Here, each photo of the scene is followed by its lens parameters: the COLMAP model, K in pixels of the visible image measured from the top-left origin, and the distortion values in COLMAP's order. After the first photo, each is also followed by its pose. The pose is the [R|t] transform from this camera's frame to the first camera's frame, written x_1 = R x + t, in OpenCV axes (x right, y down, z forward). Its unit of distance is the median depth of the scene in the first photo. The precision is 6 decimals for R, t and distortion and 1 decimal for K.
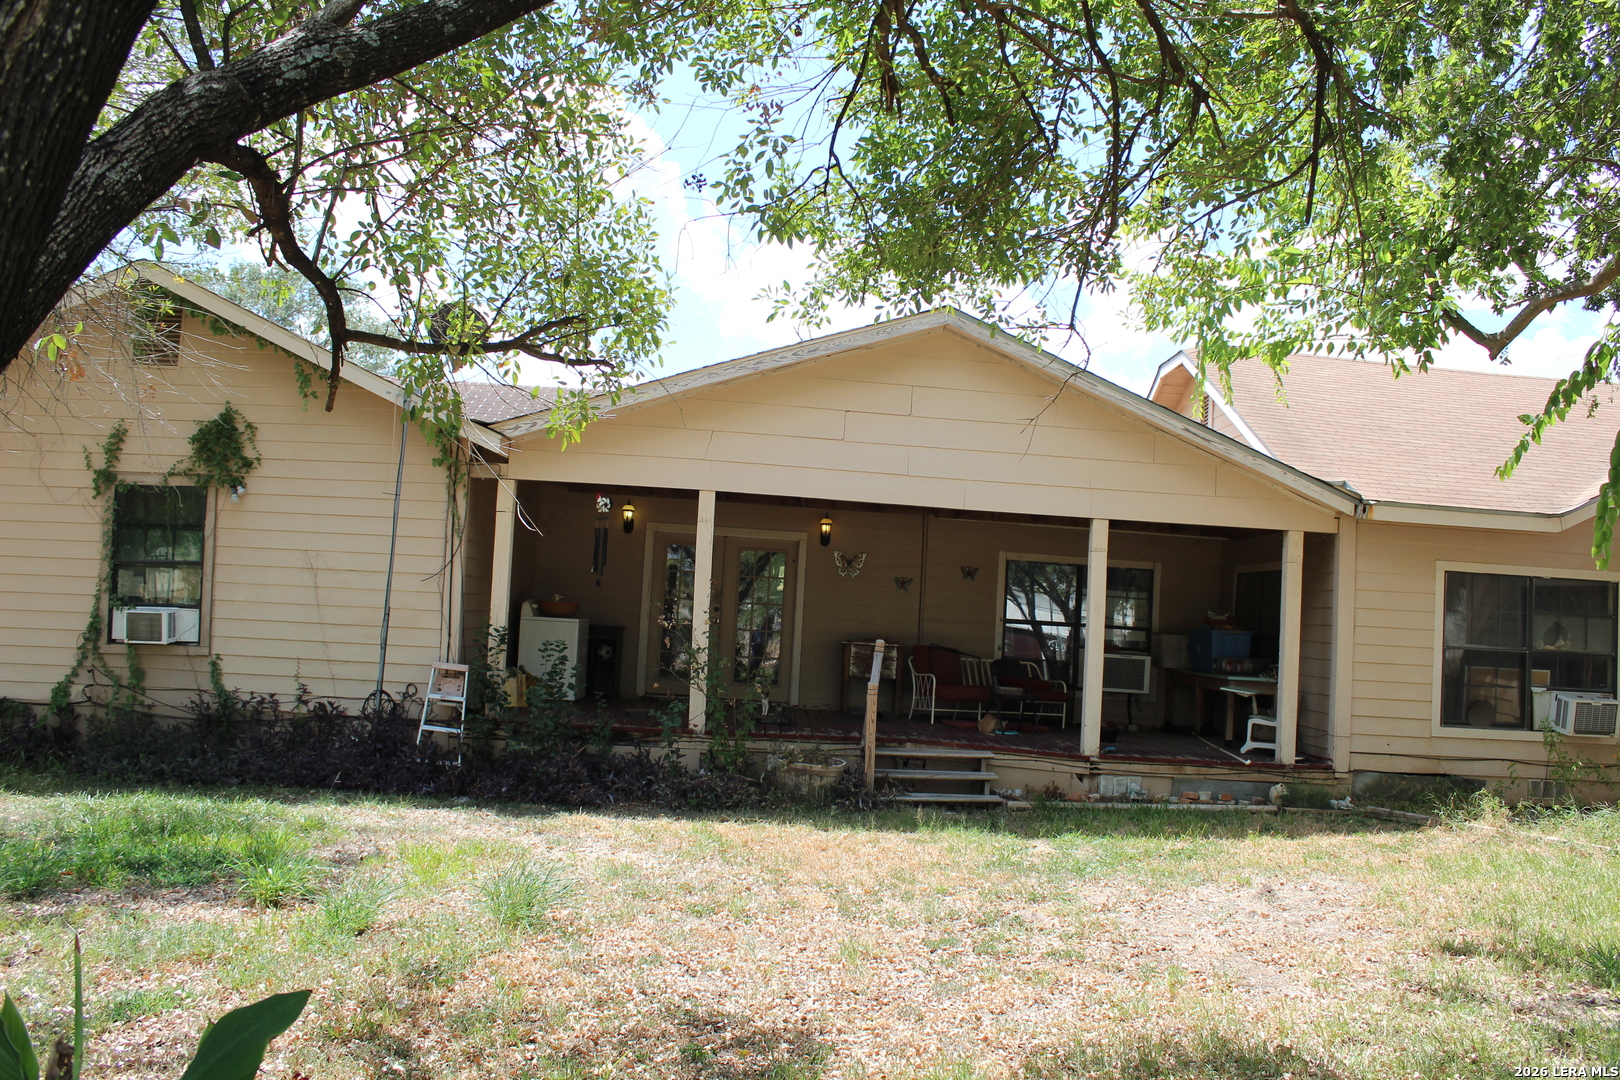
lens RADIAL K [[1393.0, 0, 812.2], [0, 1393.0, 541.9], [0, 0, 1]] dist [-0.148129, 0.131320]
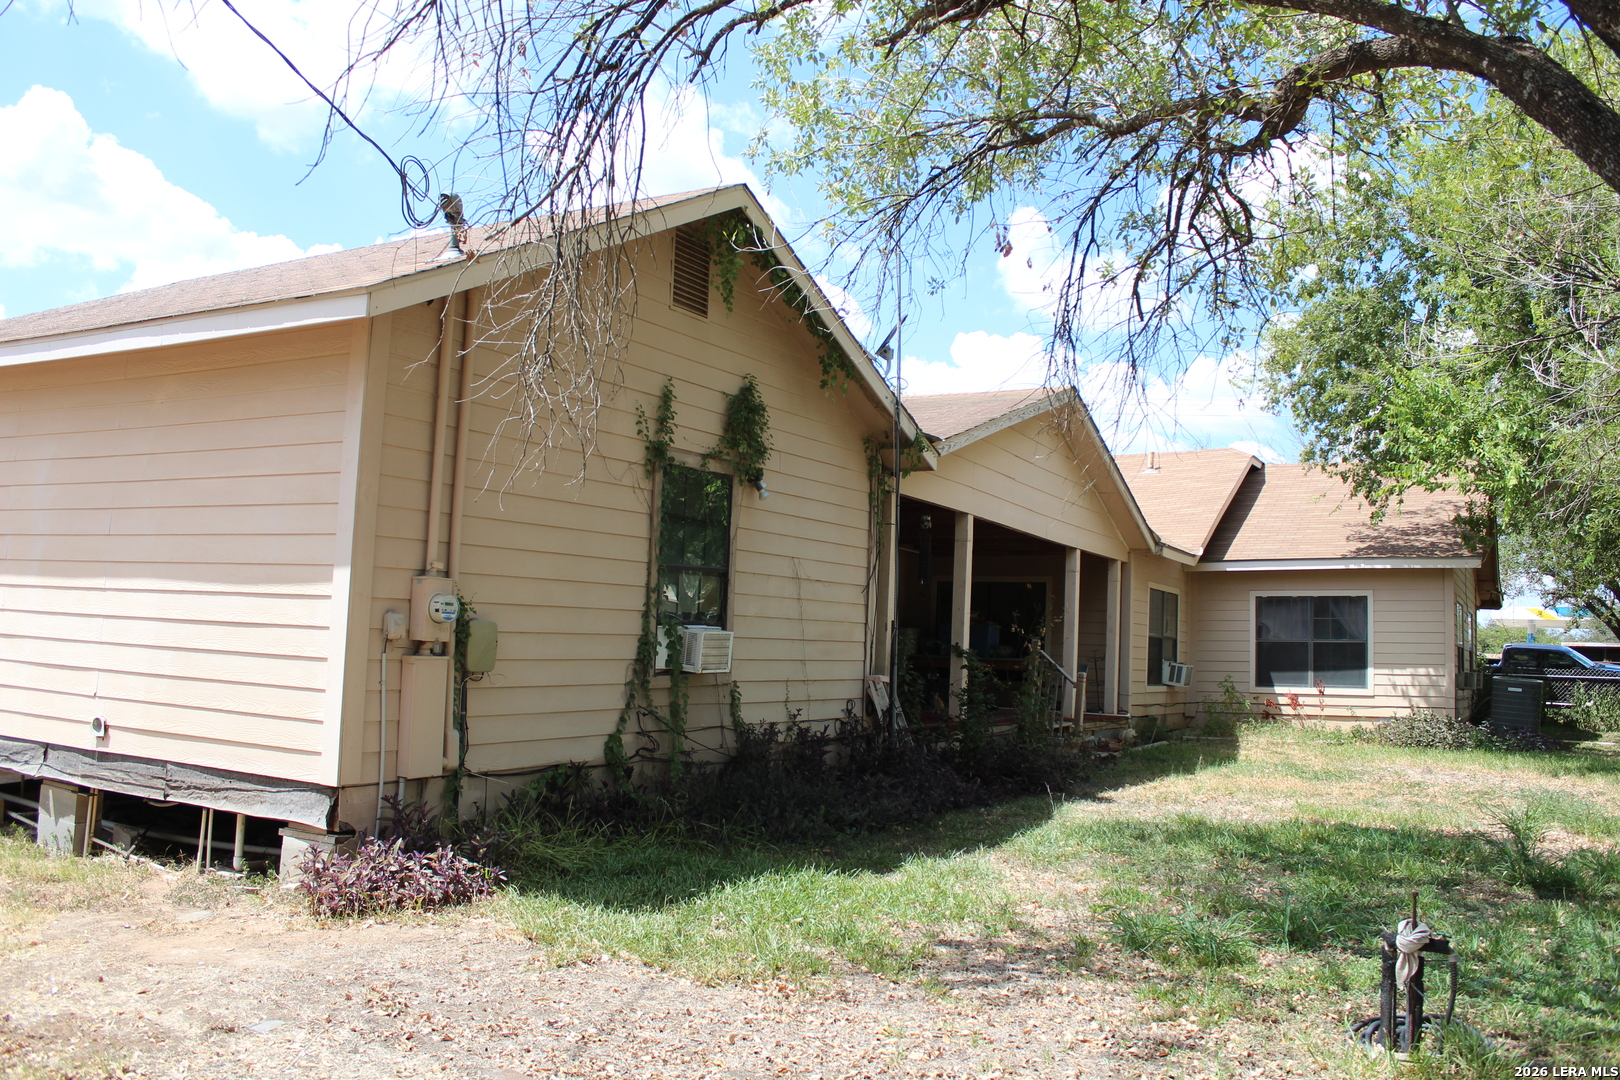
lens RADIAL K [[1393.0, 0, 809.5], [0, 1393.0, 541.2], [0, 0, 1]] dist [-0.148129, 0.131320]
pose [[0.497863, 0.035467, 0.866530, -1.146608], [-0.063476, 0.997974, -0.004378, -0.000900], [-0.864930, -0.052824, 0.499105, 0.545624]]
